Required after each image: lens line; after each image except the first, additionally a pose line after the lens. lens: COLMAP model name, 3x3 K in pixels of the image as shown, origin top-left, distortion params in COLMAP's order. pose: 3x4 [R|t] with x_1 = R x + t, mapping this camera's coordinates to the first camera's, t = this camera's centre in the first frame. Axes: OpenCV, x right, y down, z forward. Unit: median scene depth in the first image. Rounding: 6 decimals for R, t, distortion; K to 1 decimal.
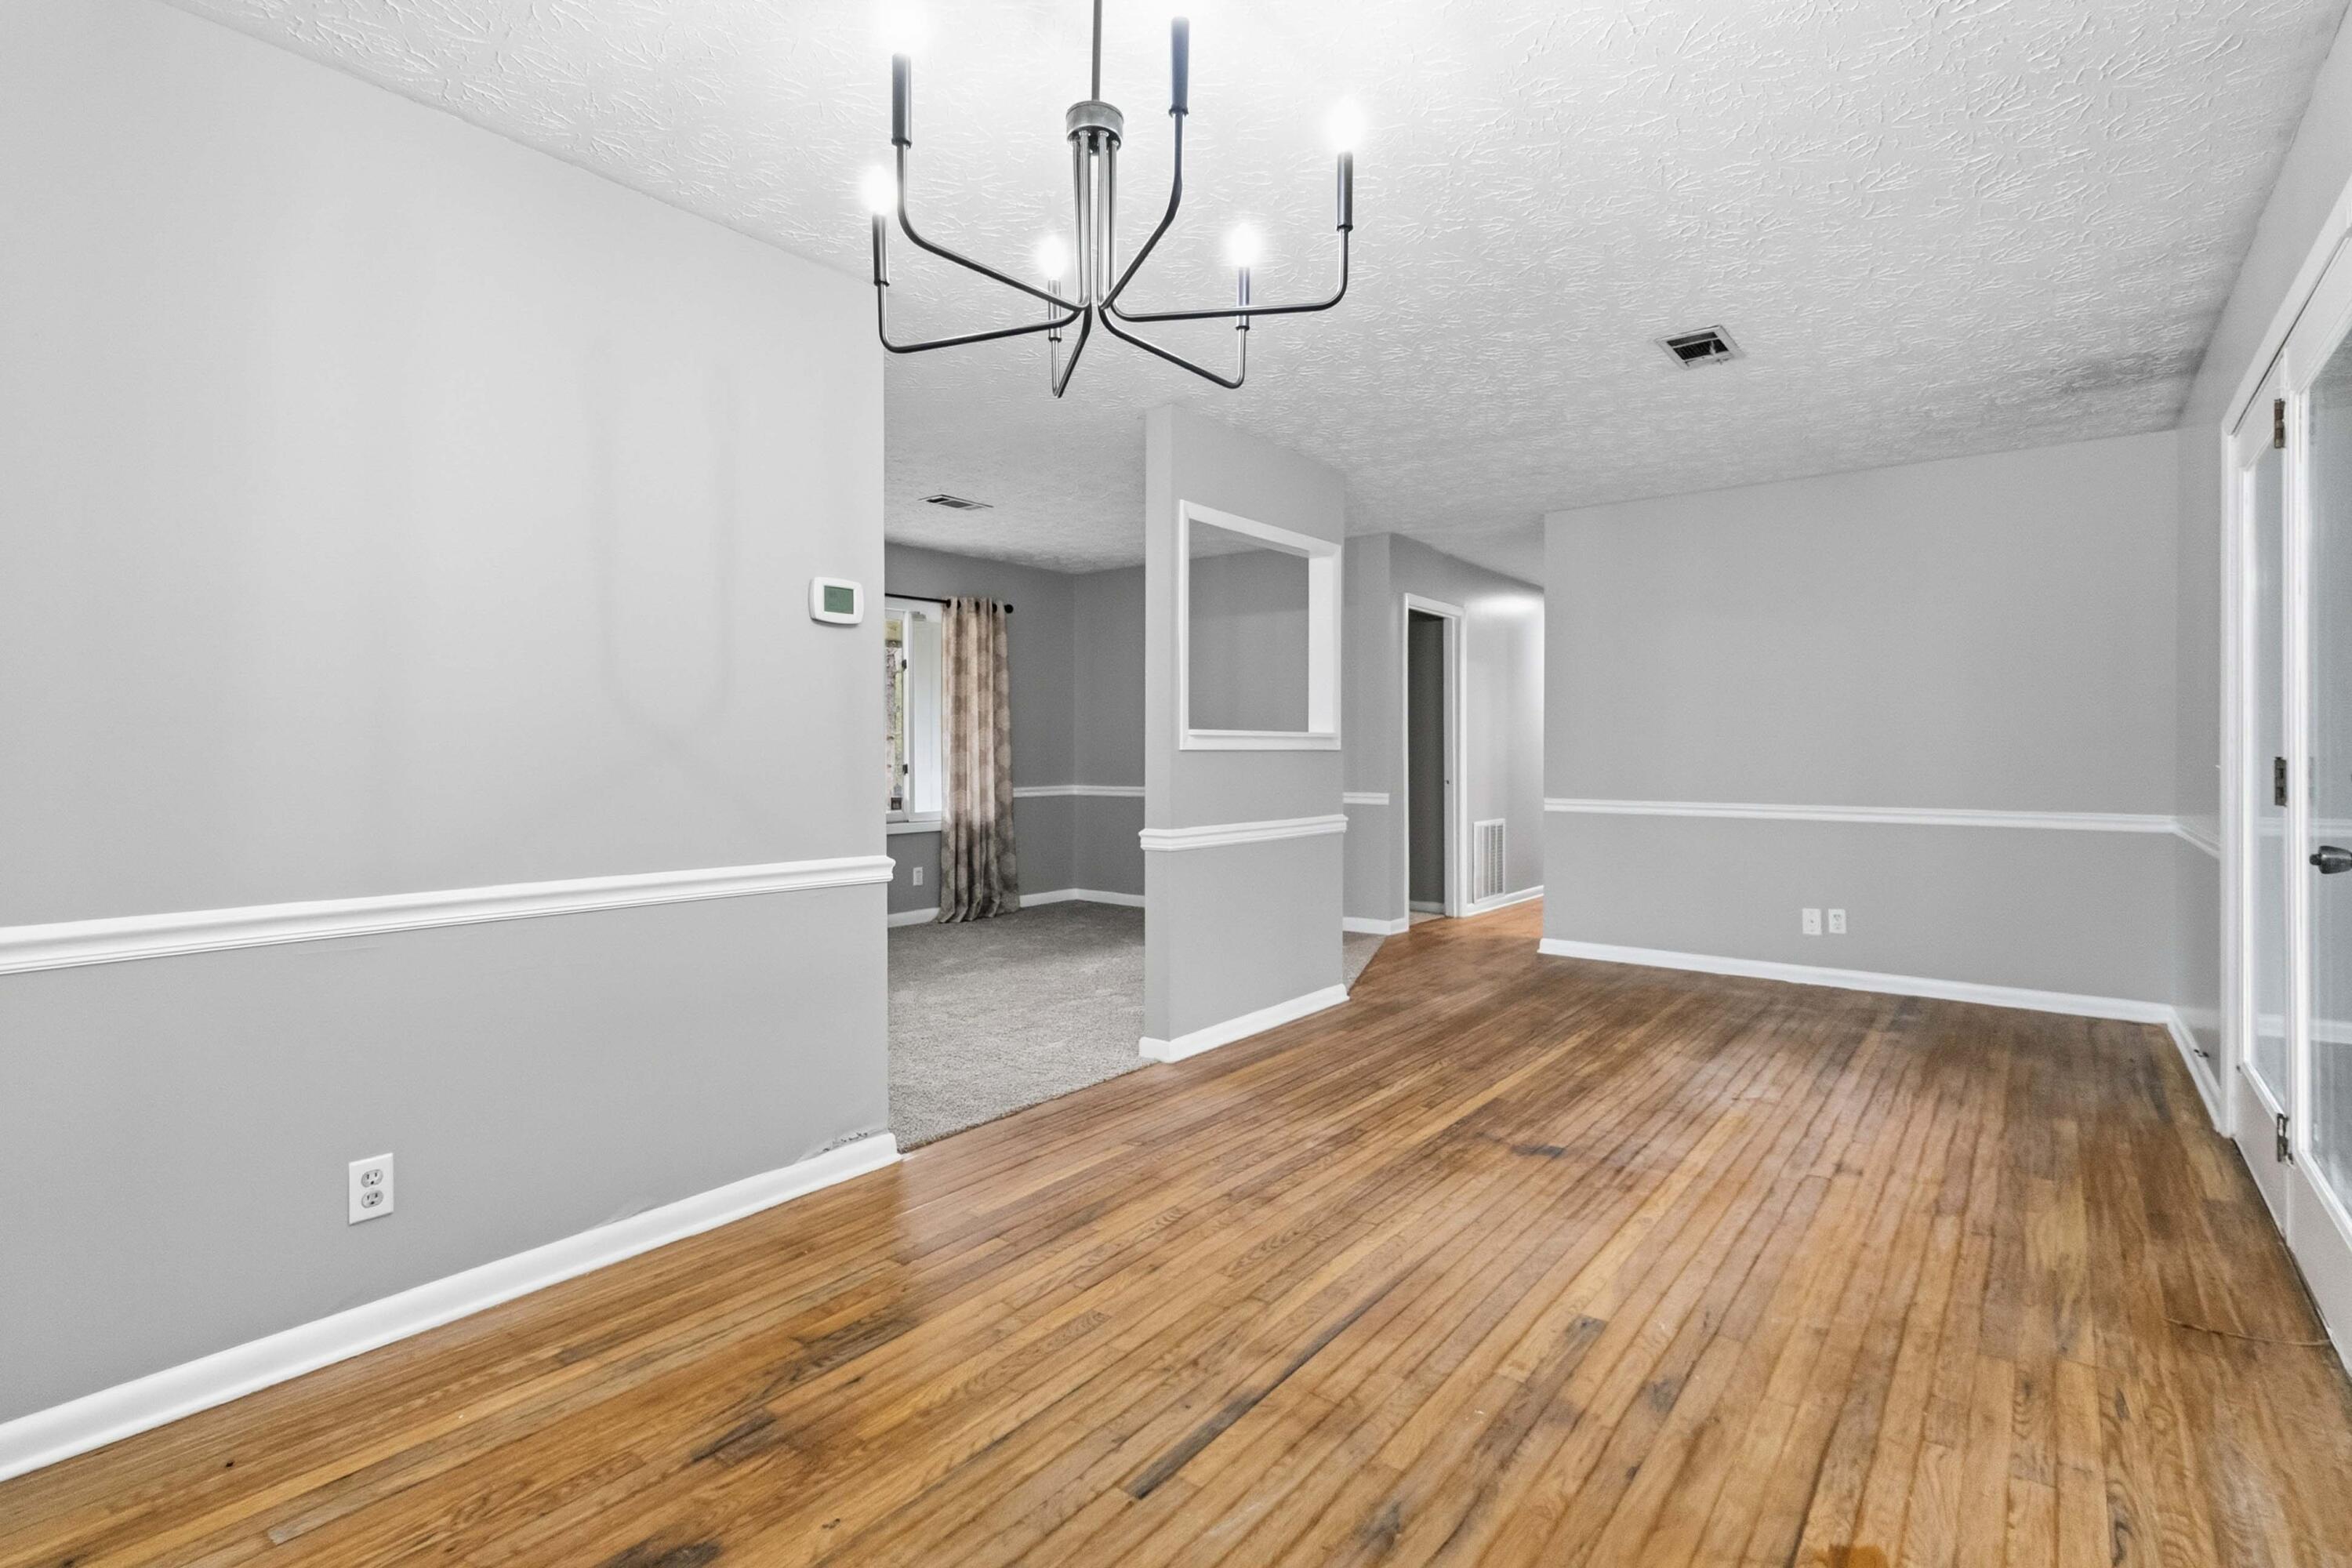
lens RADIAL K [[1110.2, 0, 1207.4], [0, 1110.2, 759.6], [0, 0, 1]] dist [0.002121, 0.000009]
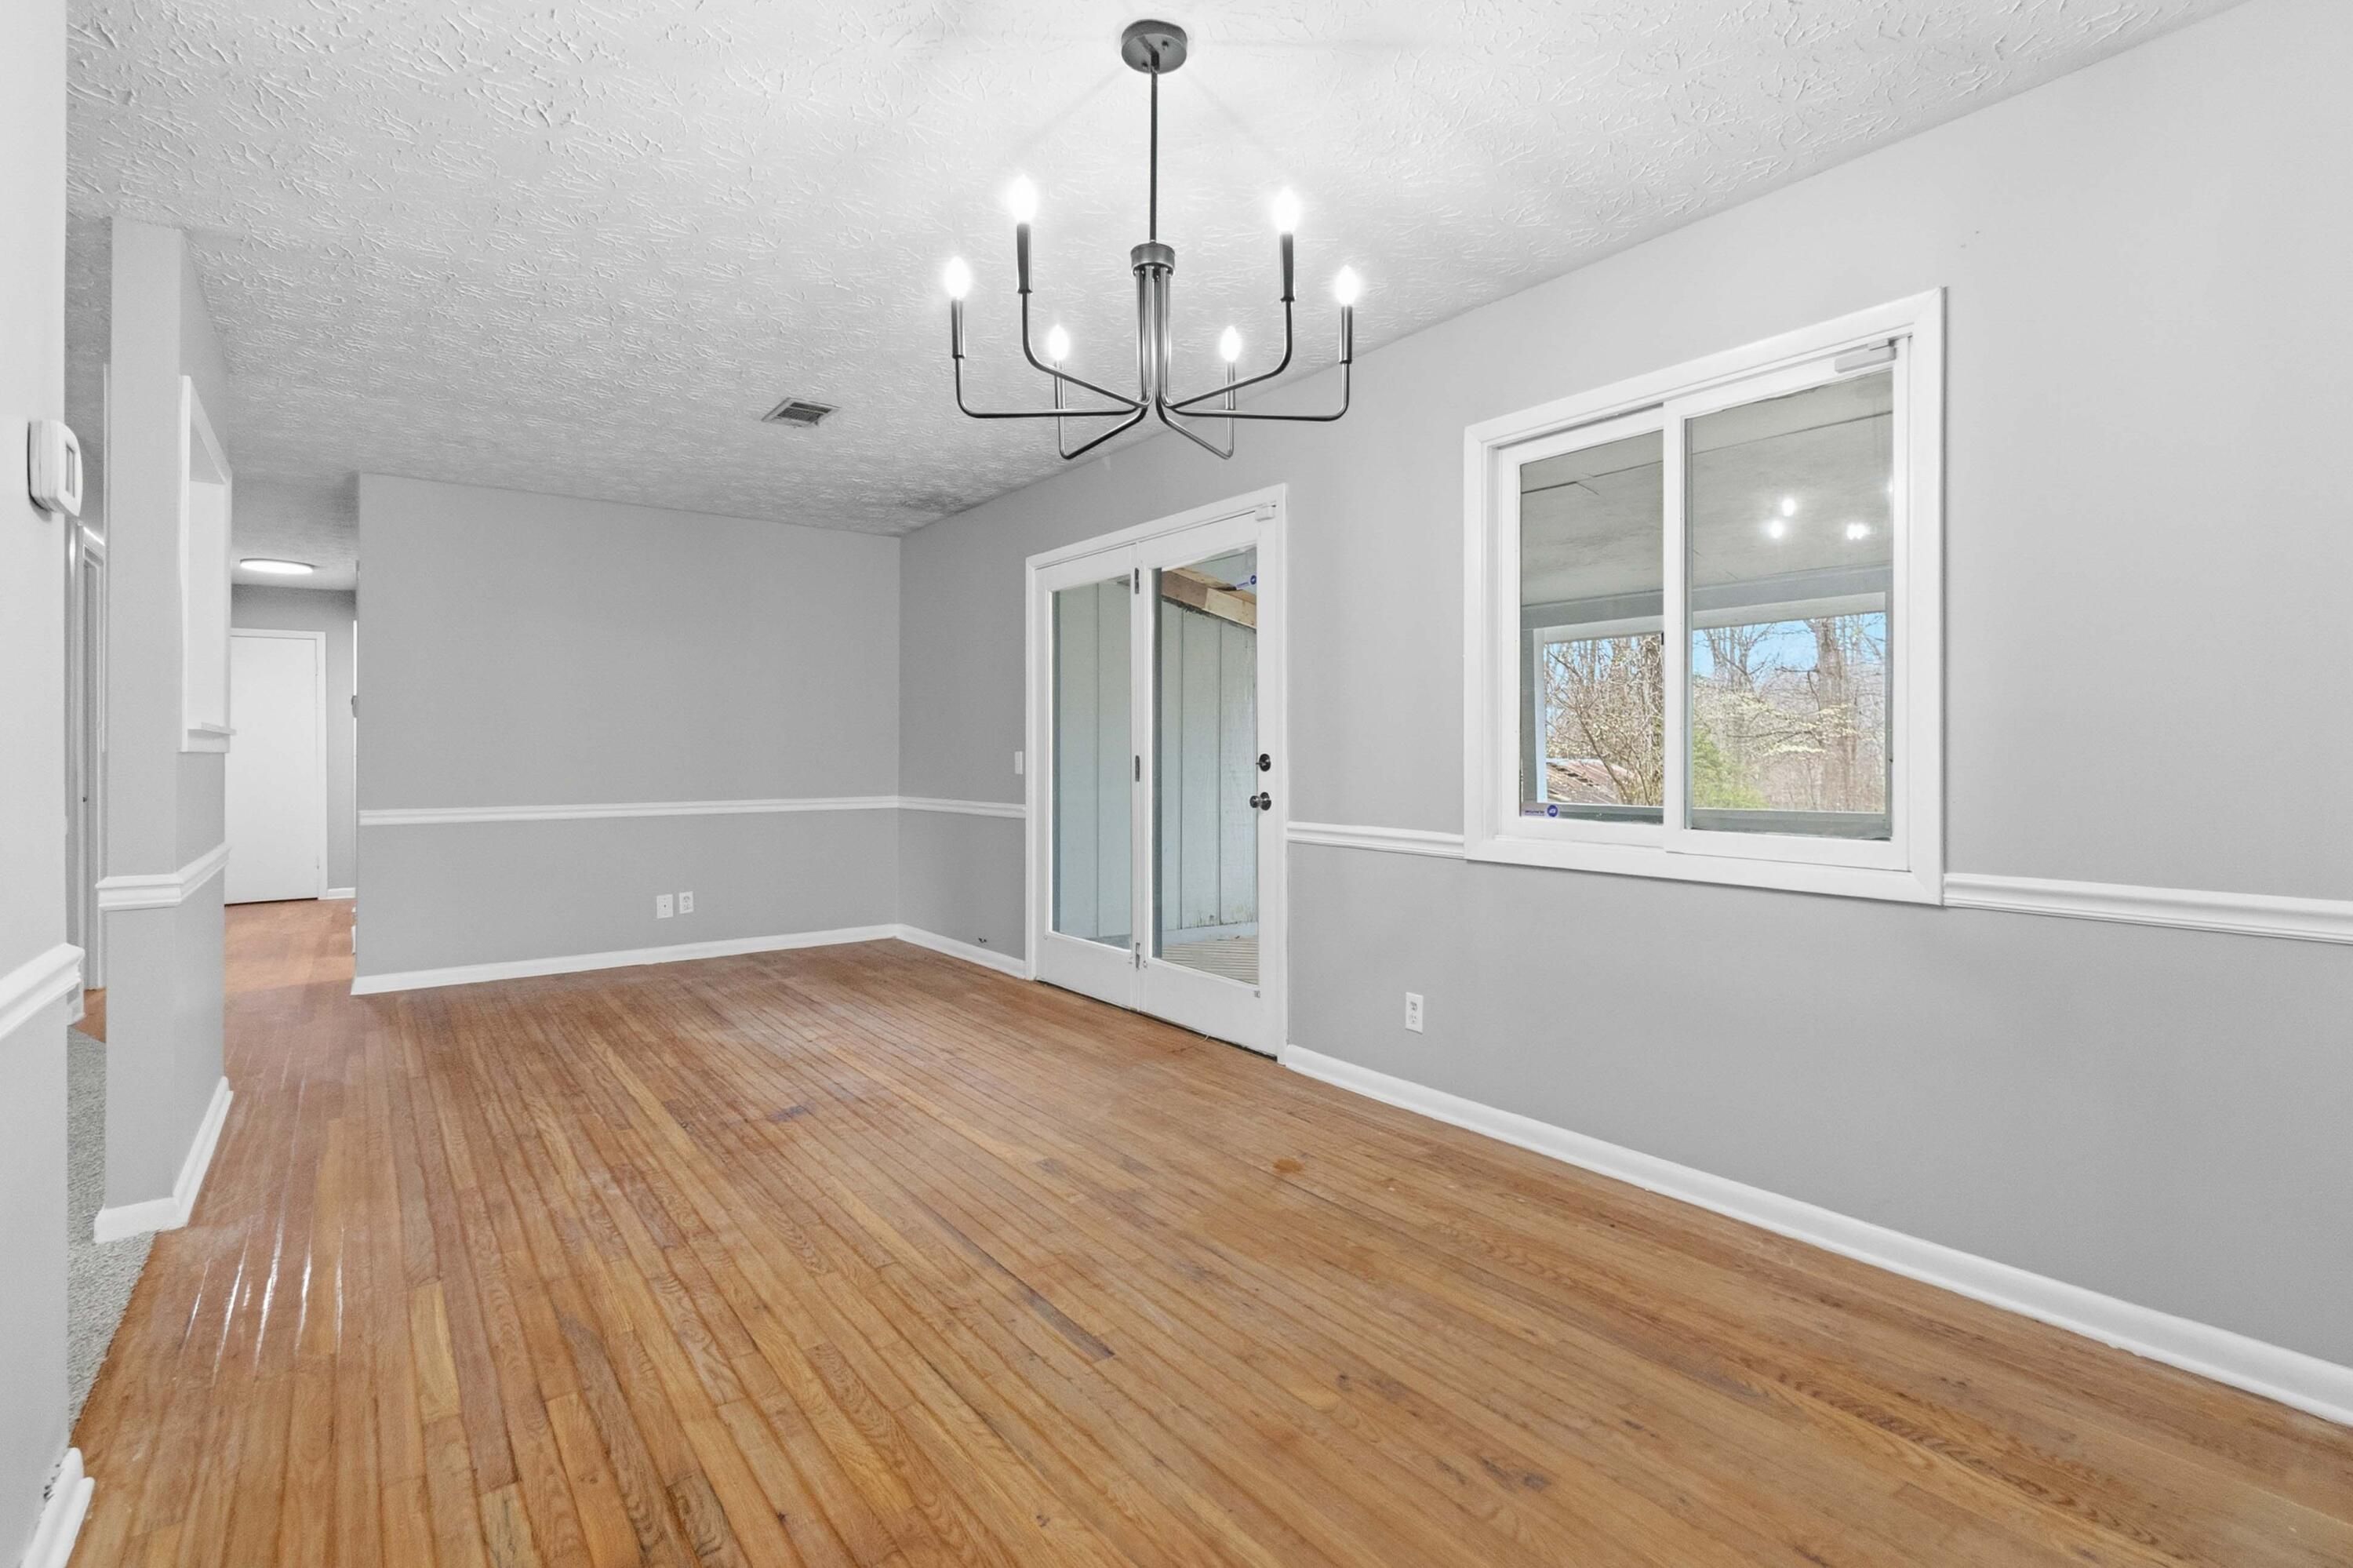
lens RADIAL K [[1110.7, 0, 1207.9], [0, 1110.7, 759.6], [0, 0, 1]] dist [0.002121, 0.000009]
pose [[0.262400, -0.007540, 0.964930, -0.497901], [0.009295, 0.999943, 0.005287, -0.003389], [-0.964915, 0.007581, 0.262455, 0.226719]]
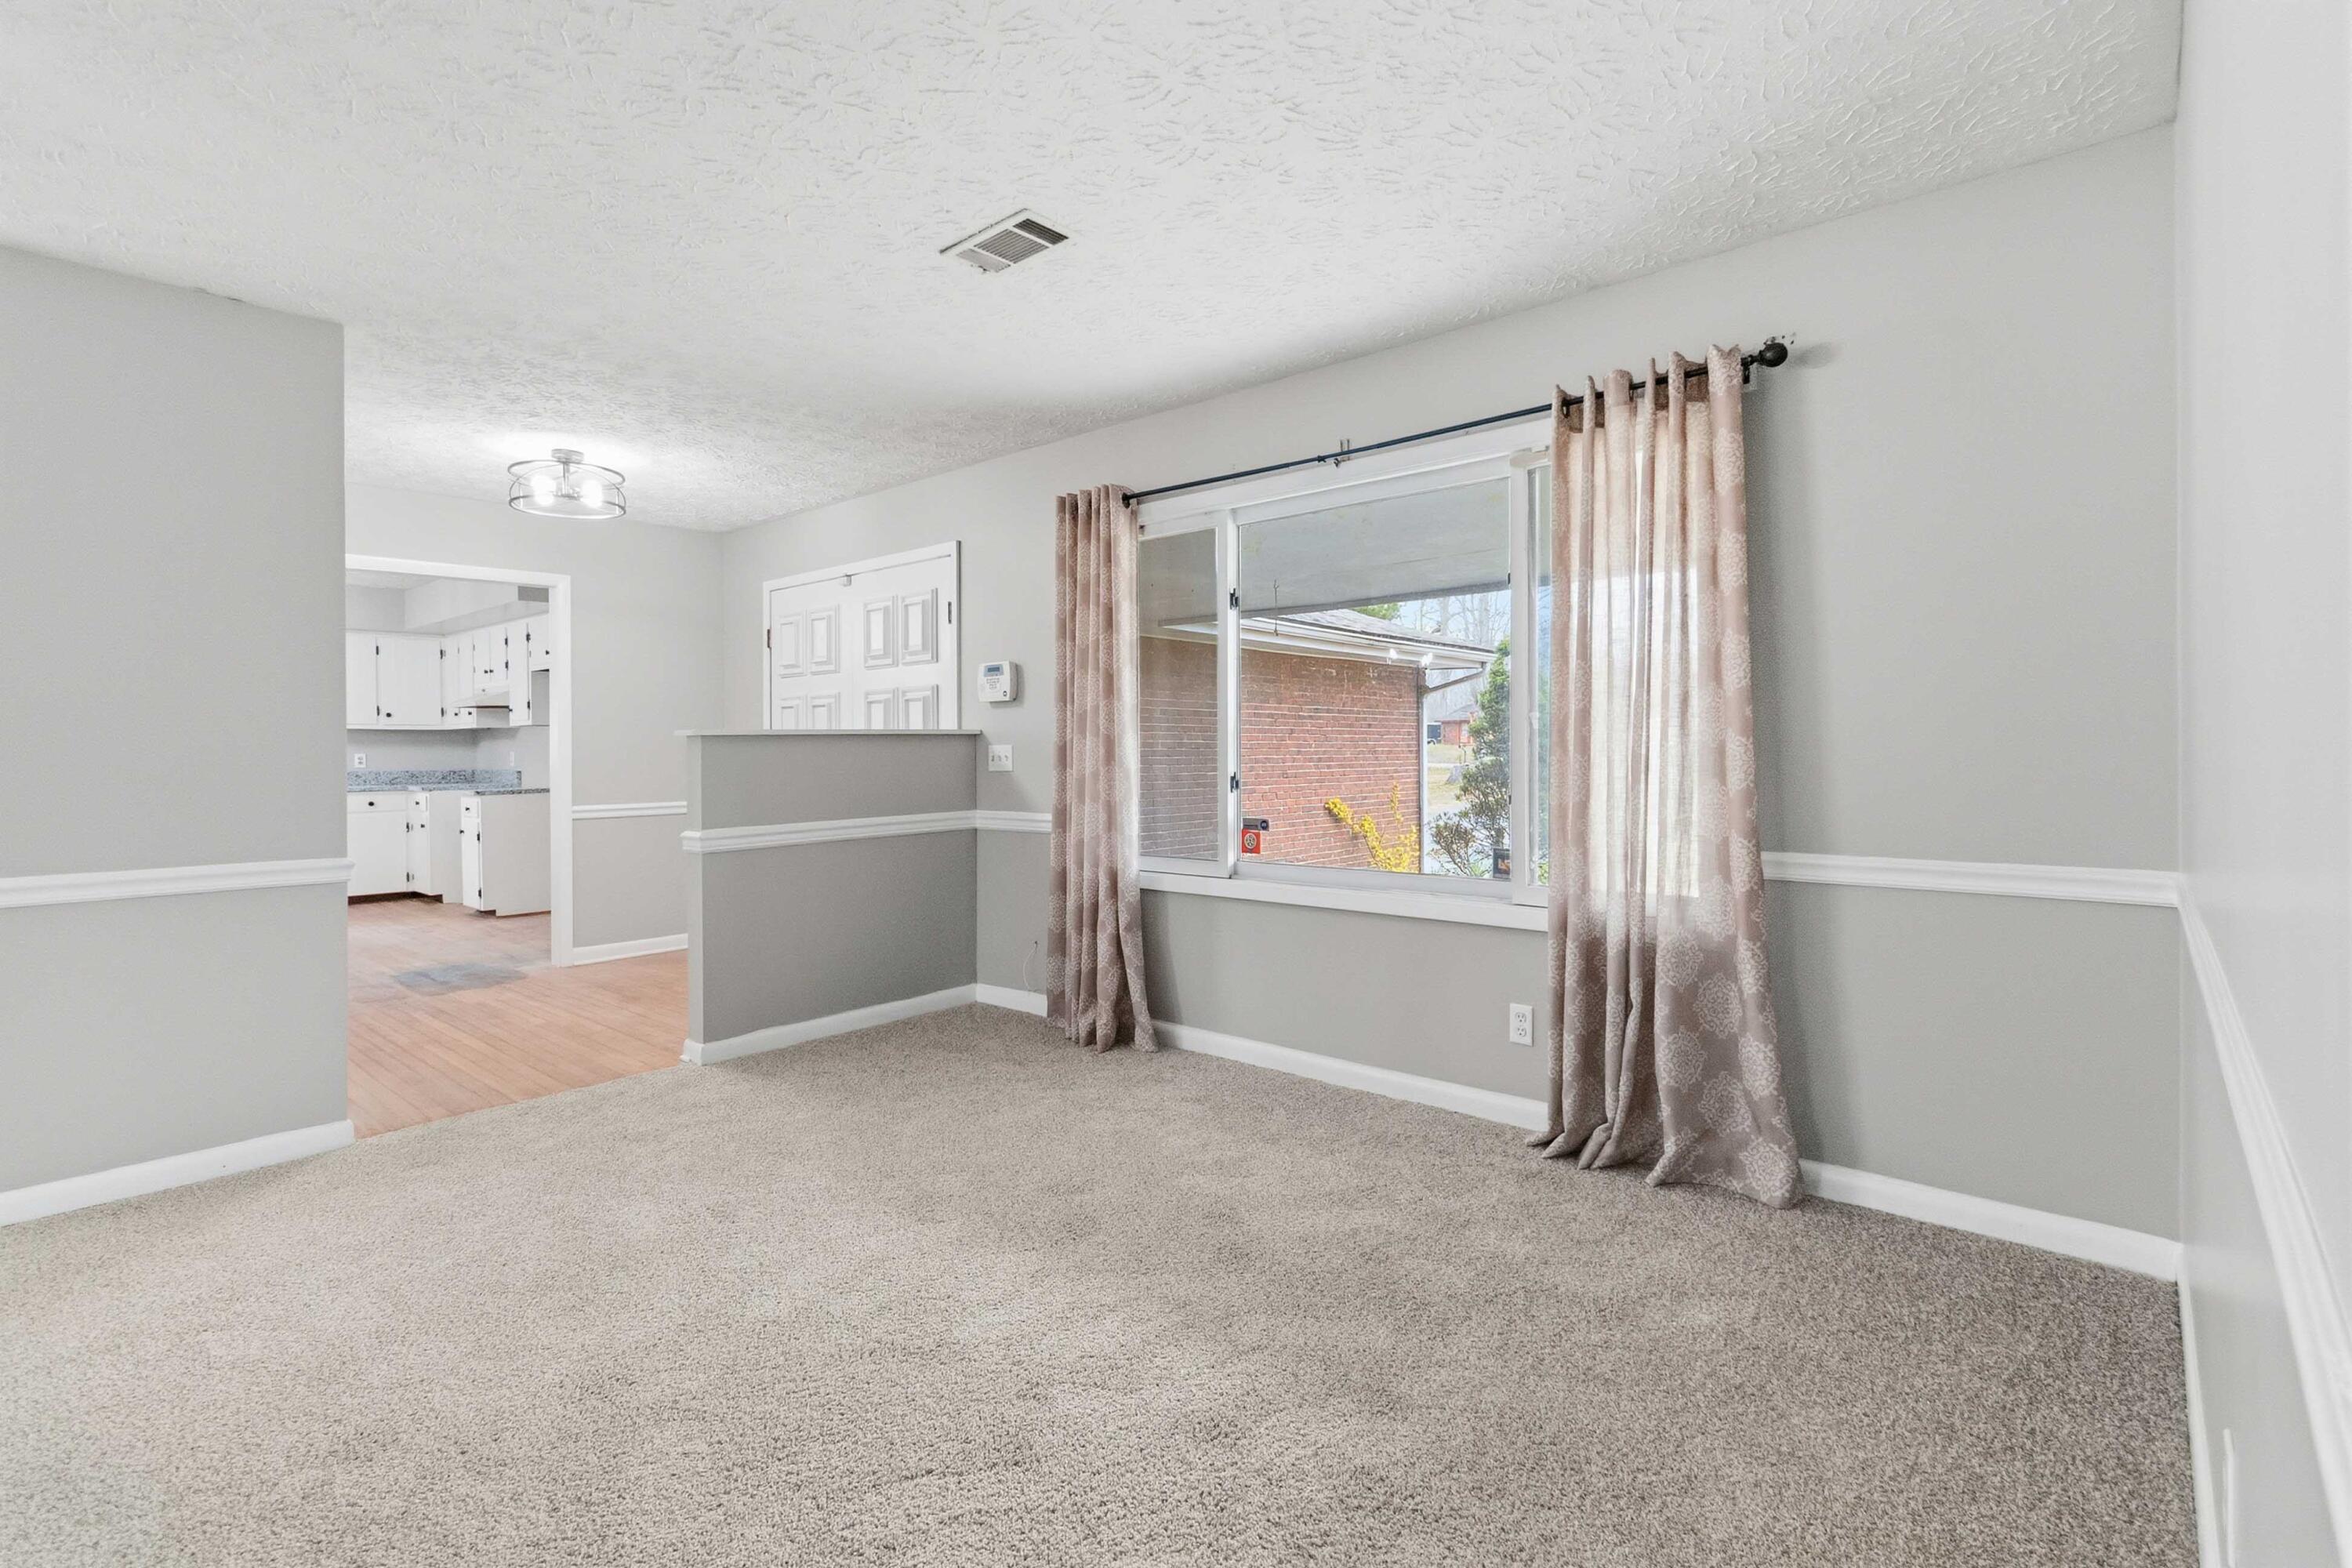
lens RADIAL K [[1089.8, 0, 1201.4], [0, 1089.8, 748.1], [0, 0, 1]] dist [0.001446, 0.000287]
pose [[-0.060018, -0.004268, -0.998188, 0.340698], [-0.003072, 0.999987, -0.004091, -0.013190], [0.998193, 0.002821, -0.060031, 1.521699]]
